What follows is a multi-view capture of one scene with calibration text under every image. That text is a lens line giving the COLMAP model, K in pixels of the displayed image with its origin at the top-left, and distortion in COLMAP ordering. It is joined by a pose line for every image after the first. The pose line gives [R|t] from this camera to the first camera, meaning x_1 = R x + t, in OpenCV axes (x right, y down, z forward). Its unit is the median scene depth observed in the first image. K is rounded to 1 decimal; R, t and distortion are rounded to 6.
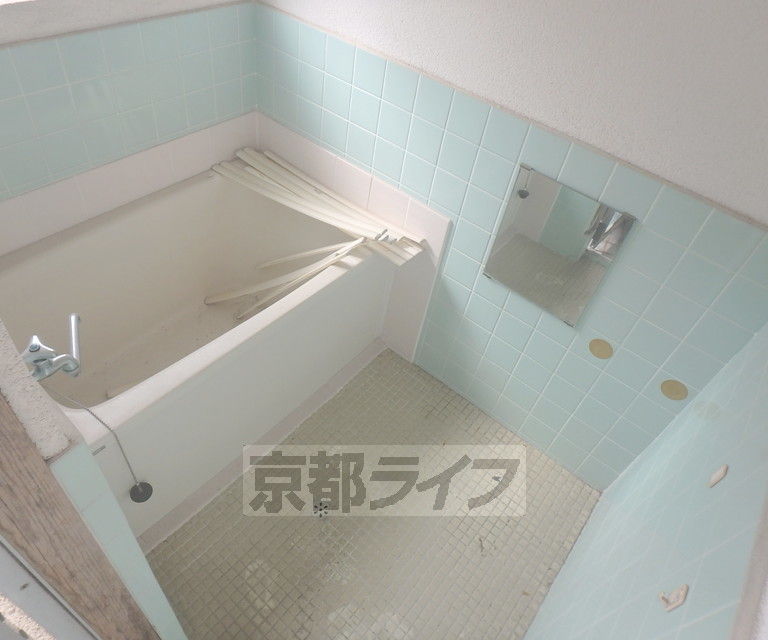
lens RADIAL K [[525.8, 0, 387.7], [0, 525.8, 315.2], [0, 0, 1]] dist [-0.028428, 0.002878]
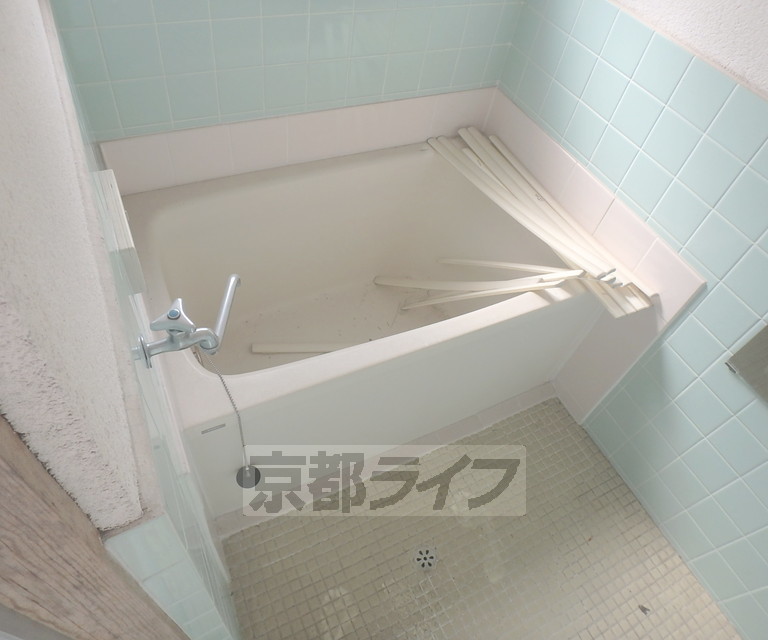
lens RADIAL K [[525.8, 0, 387.7], [0, 525.8, 315.2], [0, 0, 1]] dist [-0.028428, 0.002878]
pose [[0.912255, 0.310993, -0.266599, -0.081193], [-0.303799, 0.950240, 0.068924, -0.048351], [0.274768, 0.018116, 0.961340, 0.157477]]
